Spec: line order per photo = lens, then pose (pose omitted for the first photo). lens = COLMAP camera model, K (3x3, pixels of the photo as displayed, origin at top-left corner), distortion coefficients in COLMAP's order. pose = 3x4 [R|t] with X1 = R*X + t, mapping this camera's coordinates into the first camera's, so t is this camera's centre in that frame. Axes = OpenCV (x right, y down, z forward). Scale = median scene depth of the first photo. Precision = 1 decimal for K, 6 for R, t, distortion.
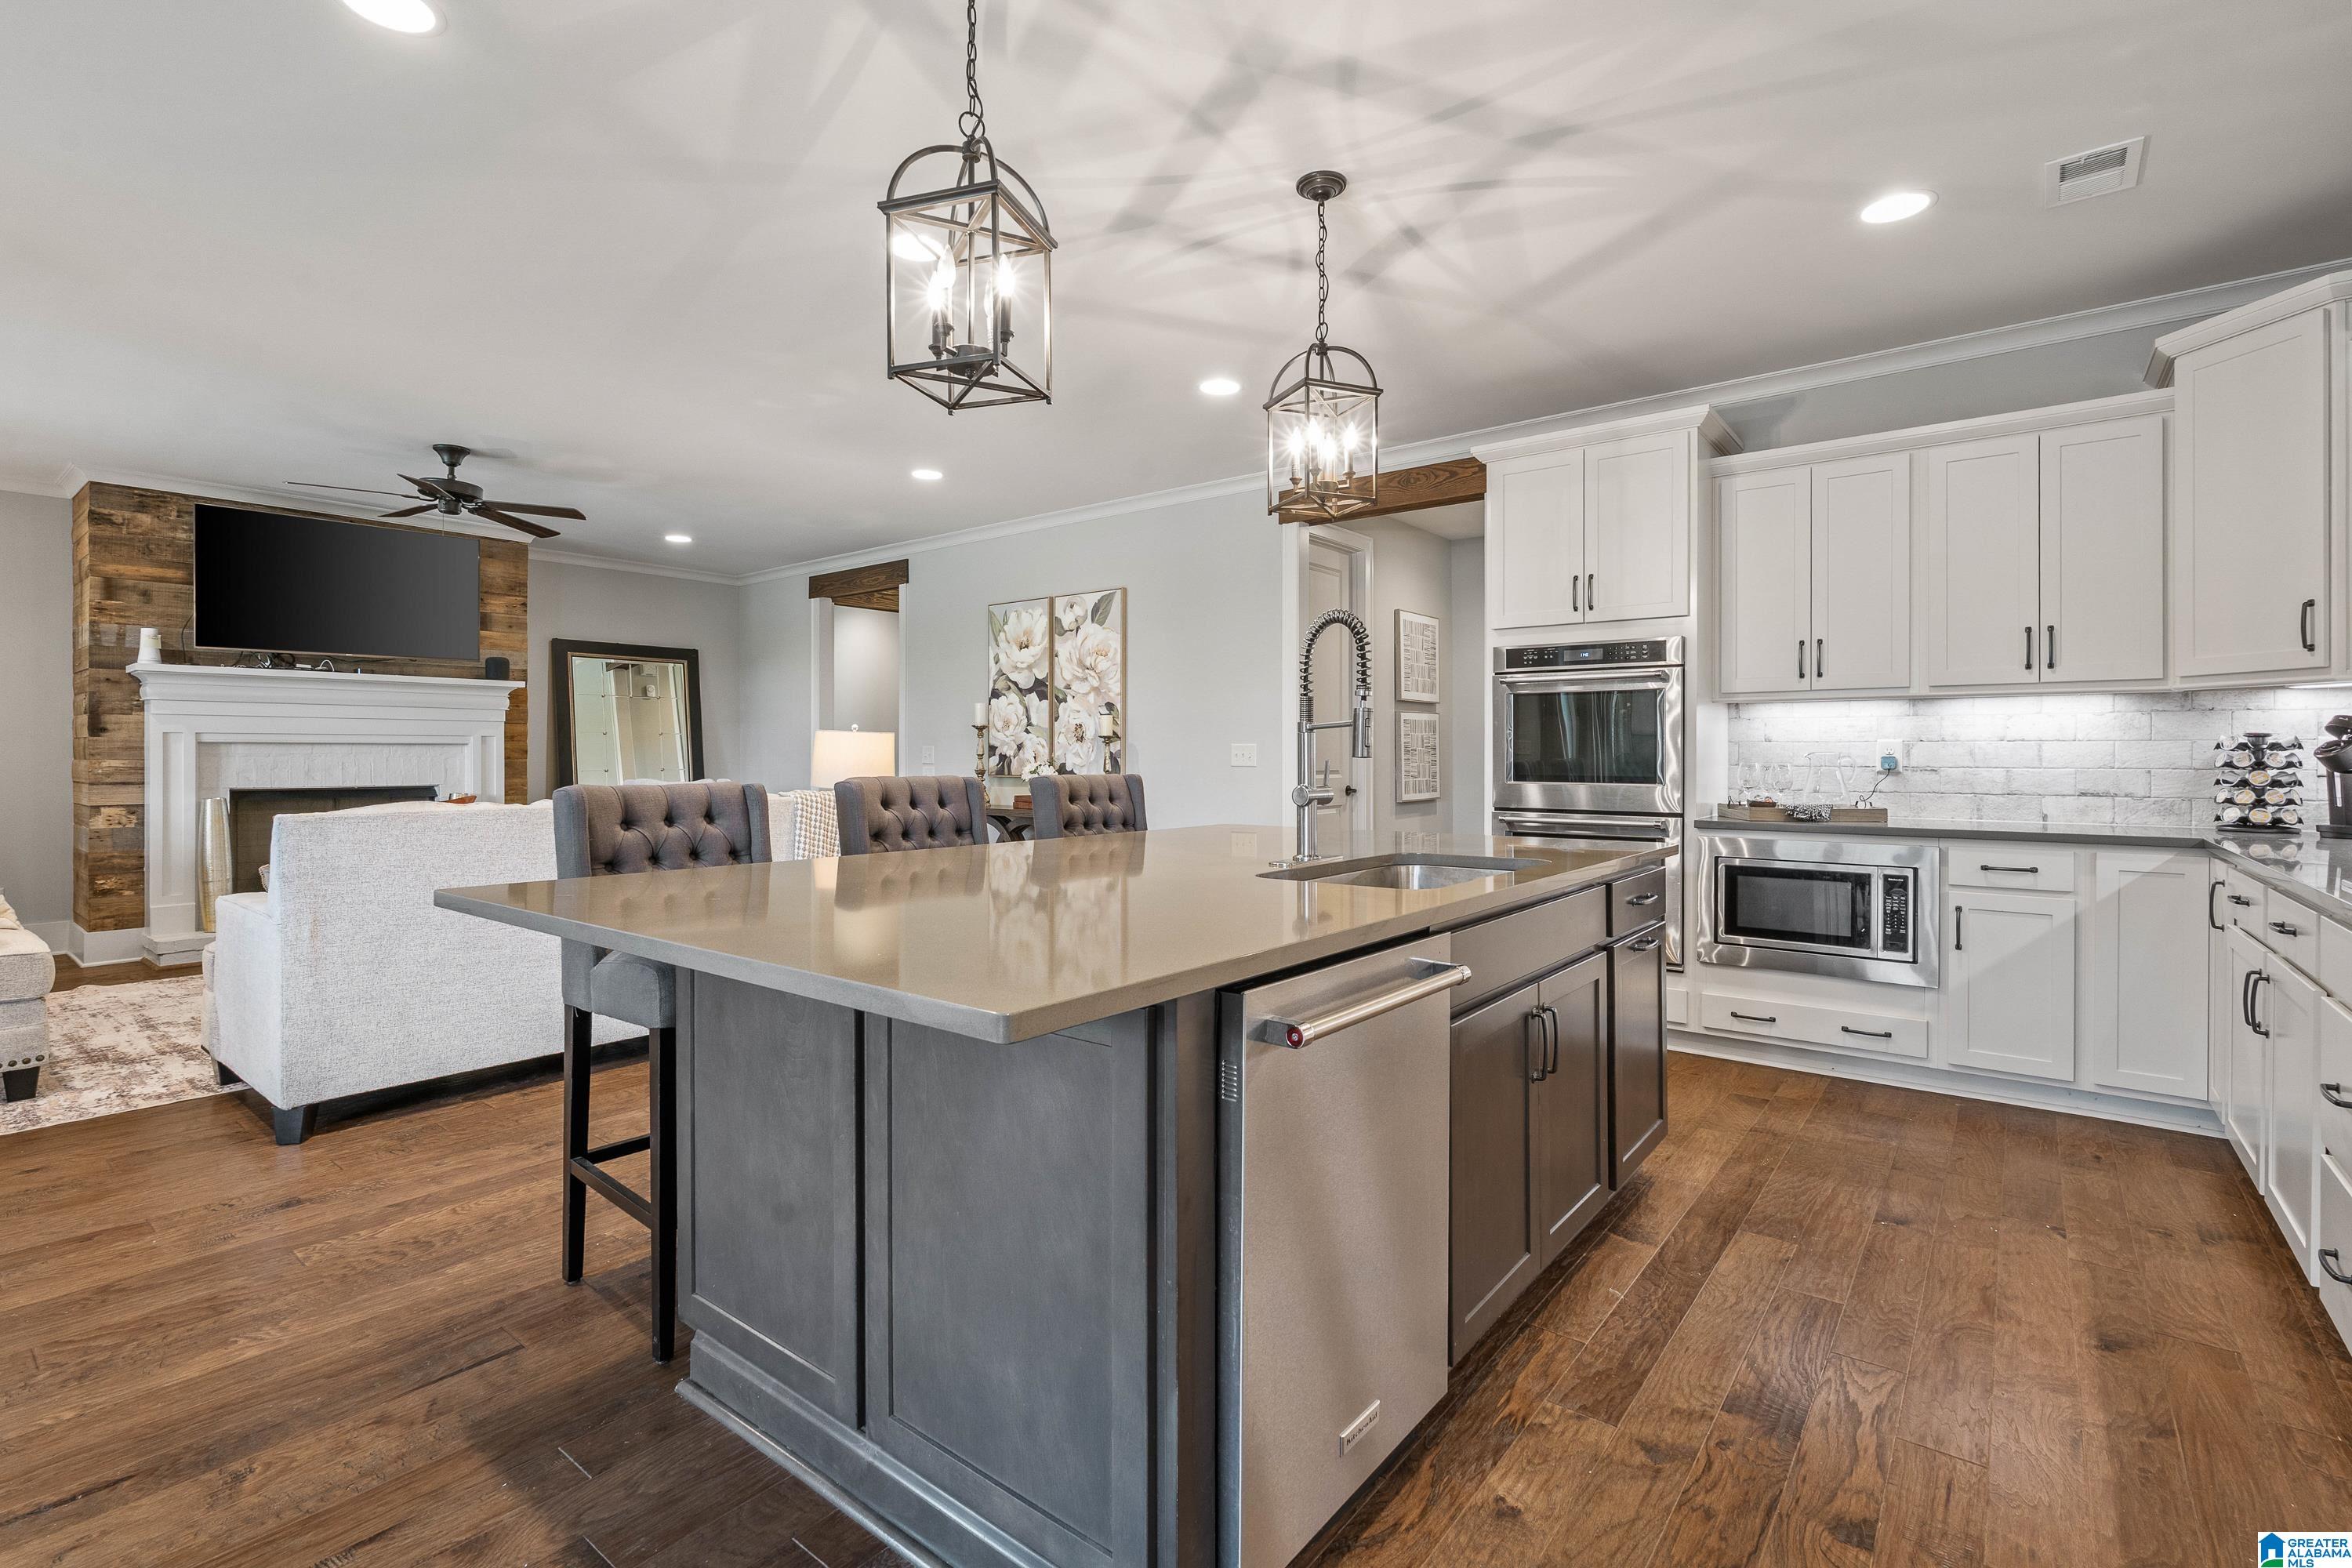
lens RADIAL K [[1067.4, 0, 1181.5], [0, 1067.4, 756.3], [0, 0, 1]] dist [-0.002748, -0.000332]
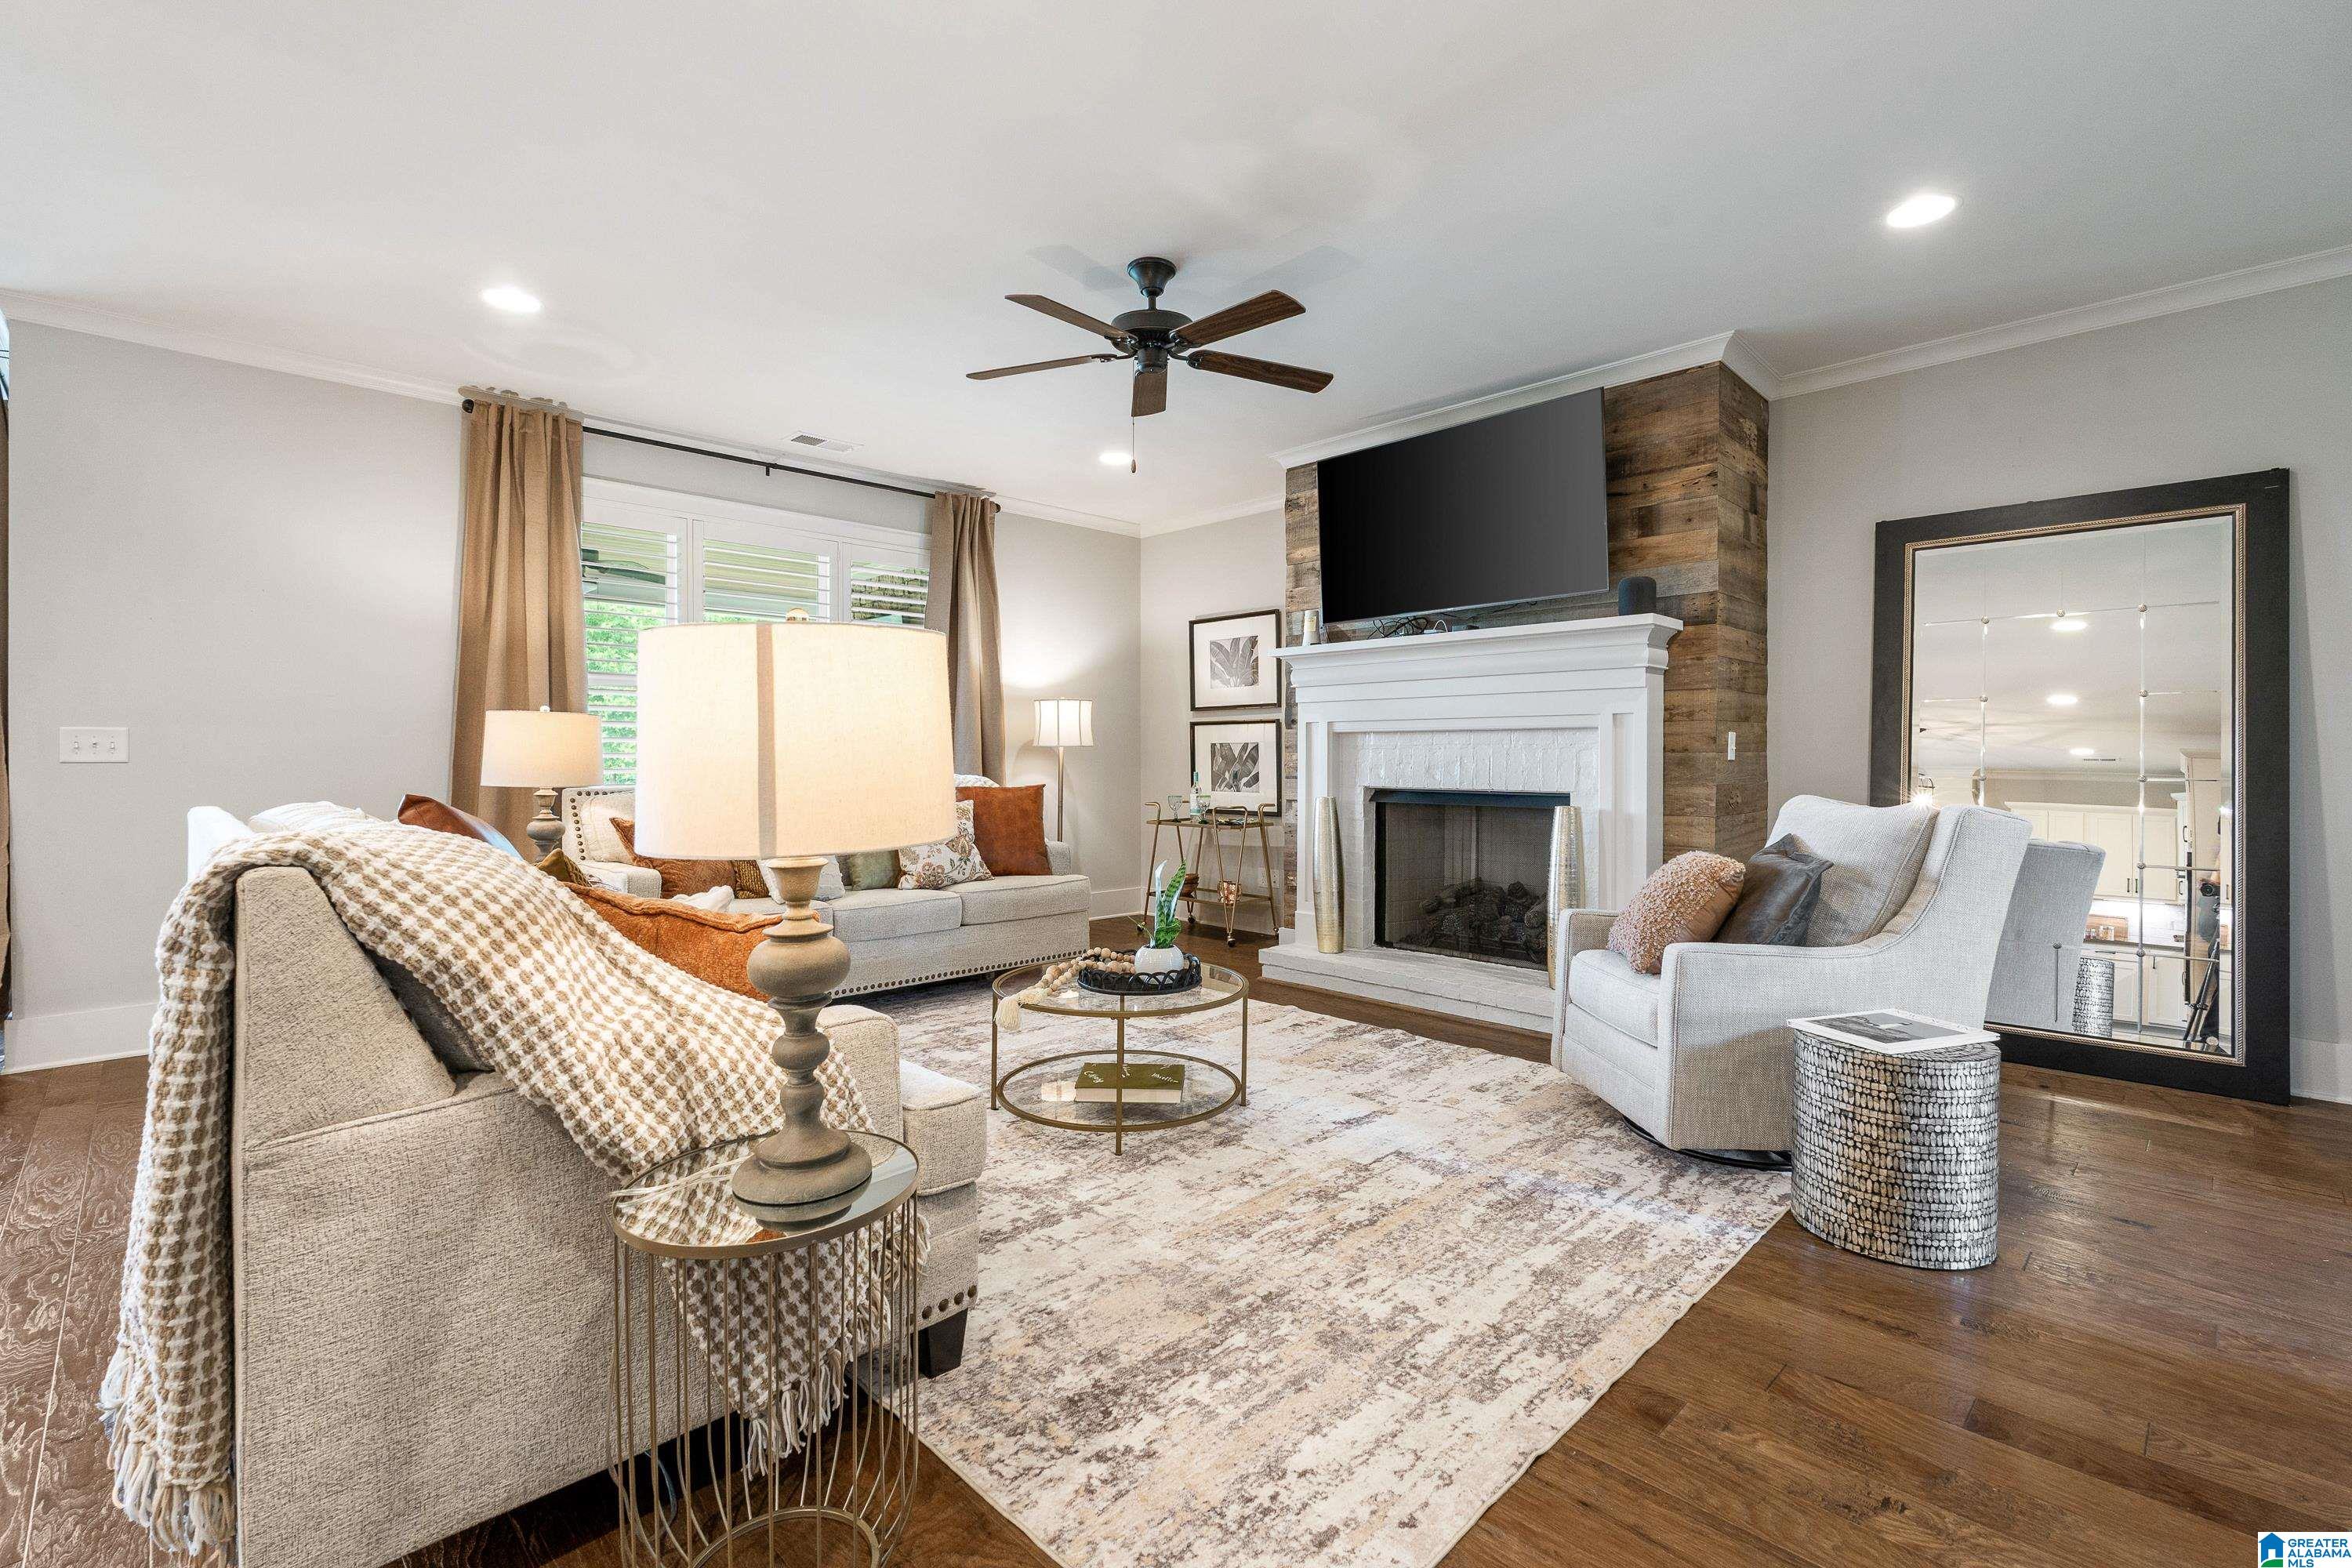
lens RADIAL K [[1051.1, 0, 1180.7], [0, 1051.1, 762.3], [0, 0, 1]] dist [-0.003062, -0.000380]
pose [[-0.122980, 0.005398, -0.992394, -0.047930], [-0.002314, 0.999981, 0.005726, 0.006732], [0.992406, 0.003000, -0.122965, 1.004483]]
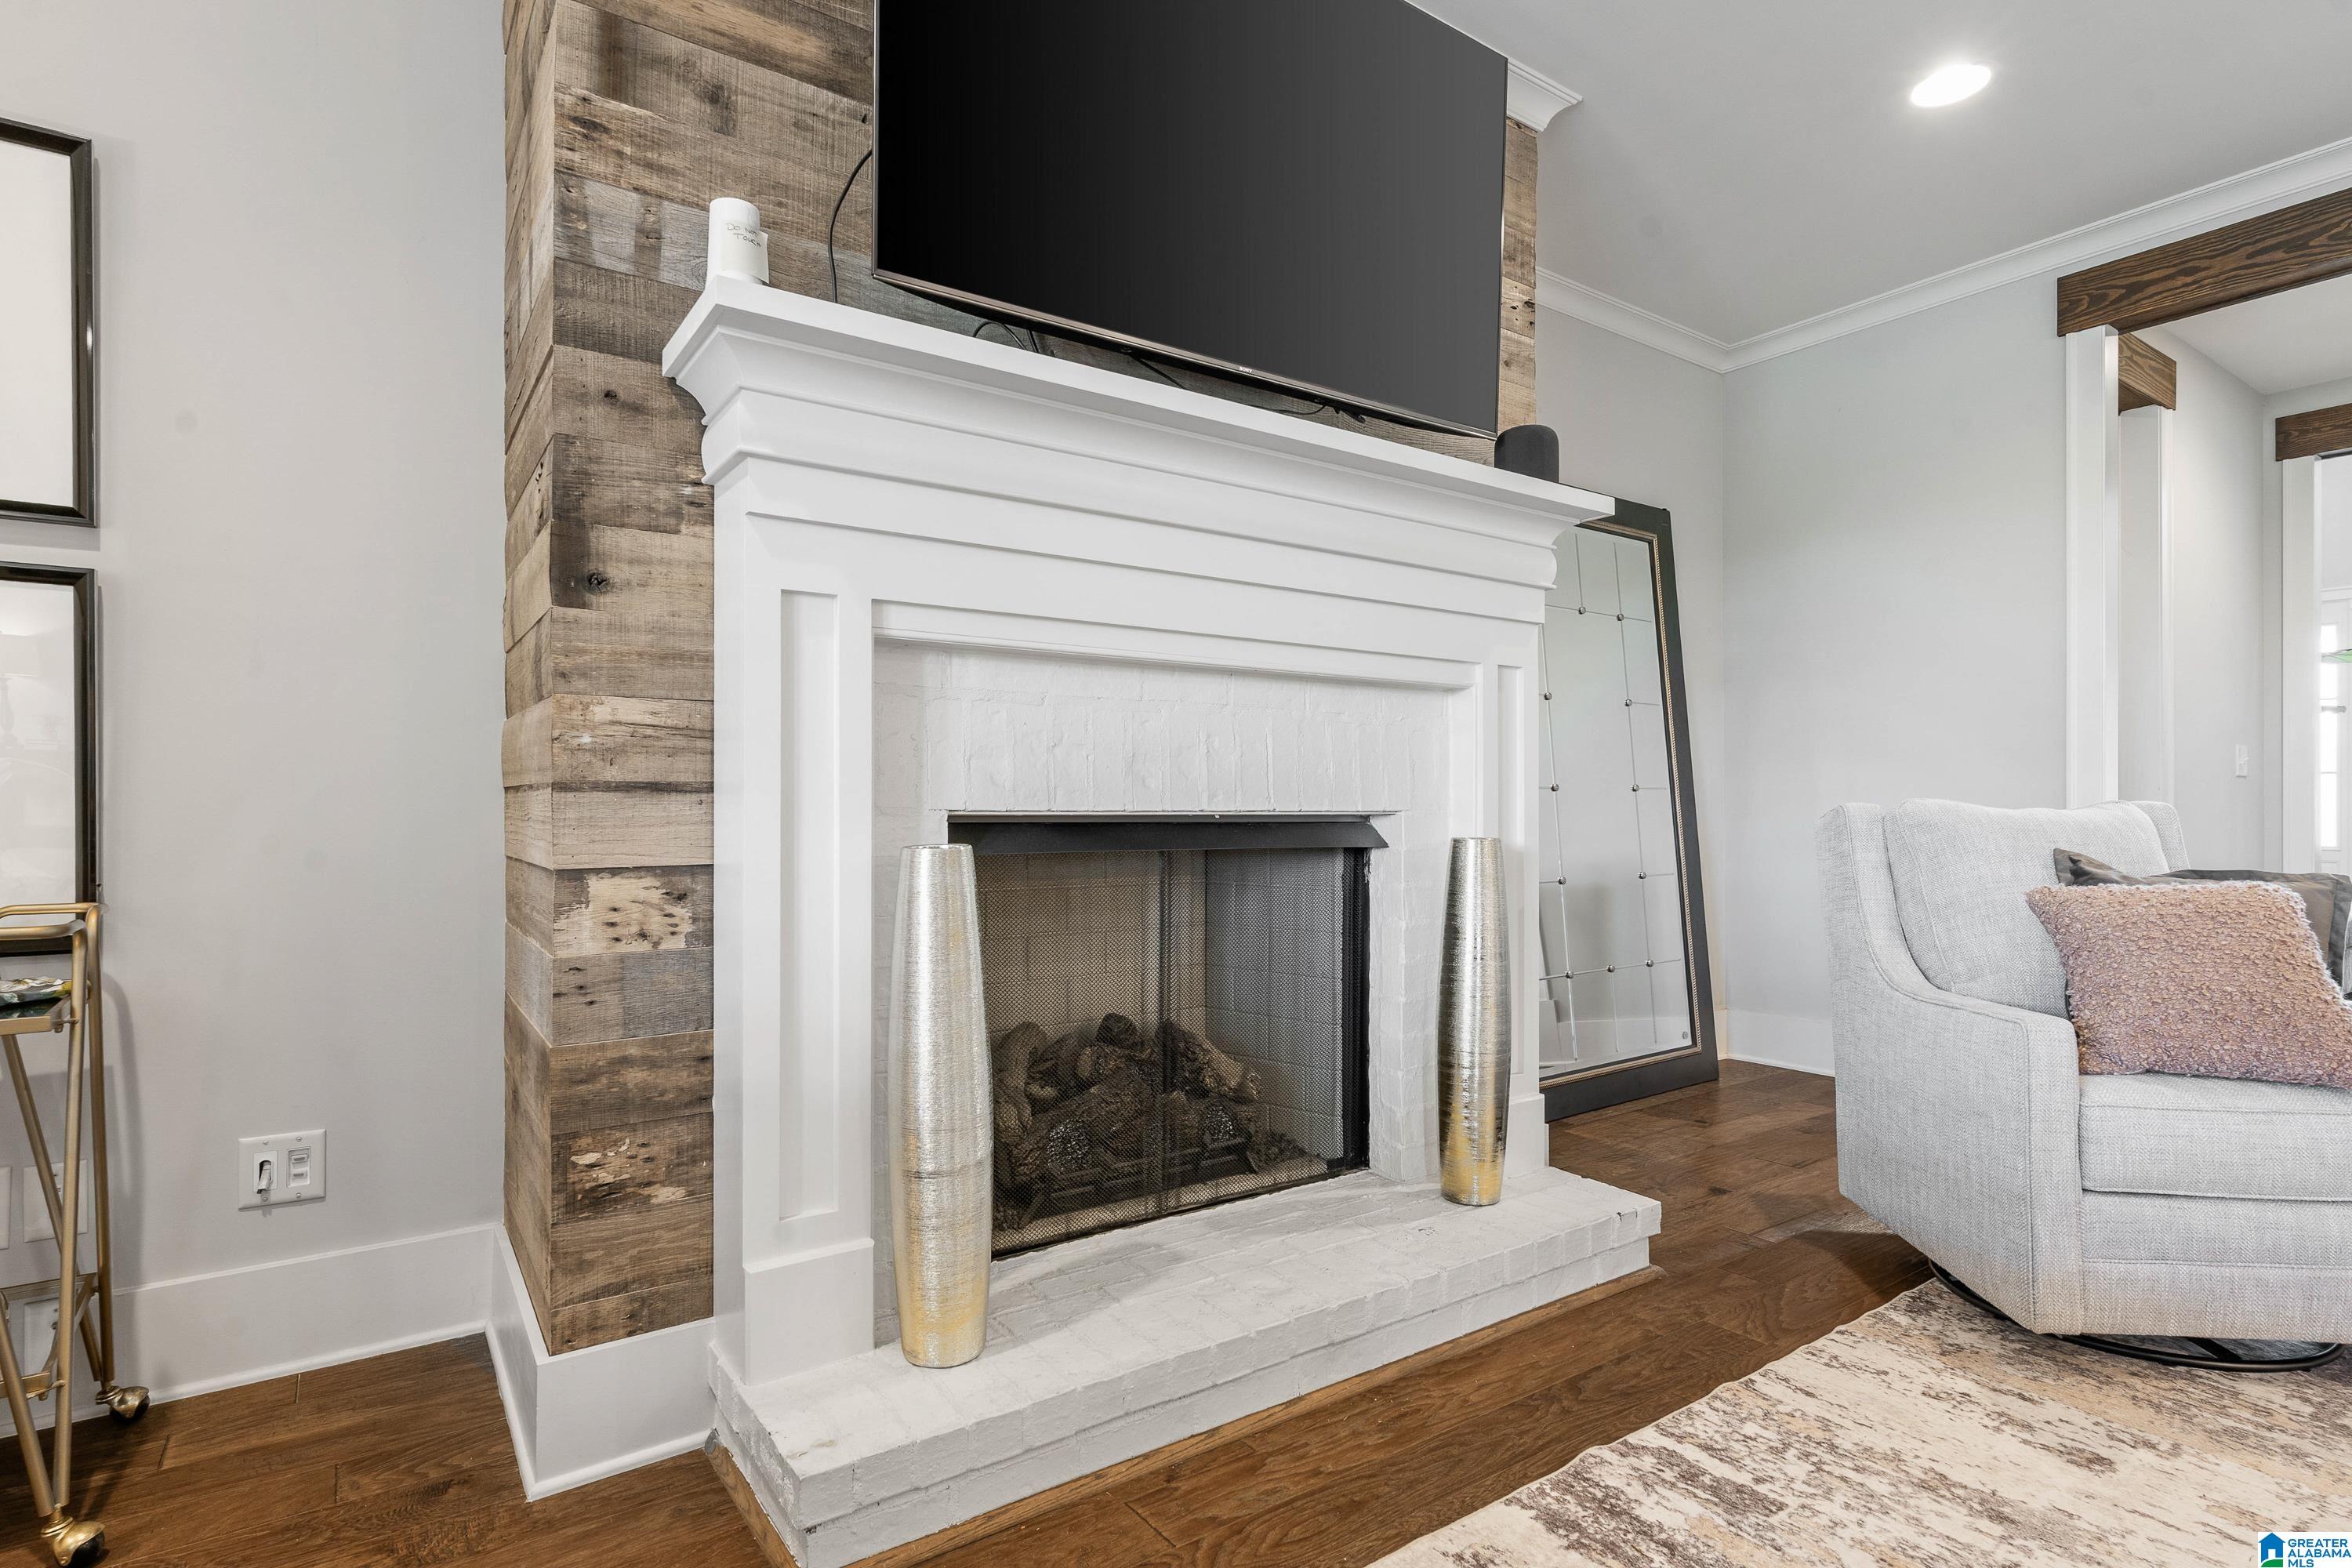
lens RADIAL K [[1175.3, 0, 1168.8], [0, 1175.3, 809.1], [0, 0, 1]] dist [-0.001537, -0.000620]
pose [[0.957401, 0.001711, -0.288756, -0.784003], [-0.001685, 0.999999, 0.000338, 0.030742], [0.288756, 0.000163, 0.957403, 0.753147]]
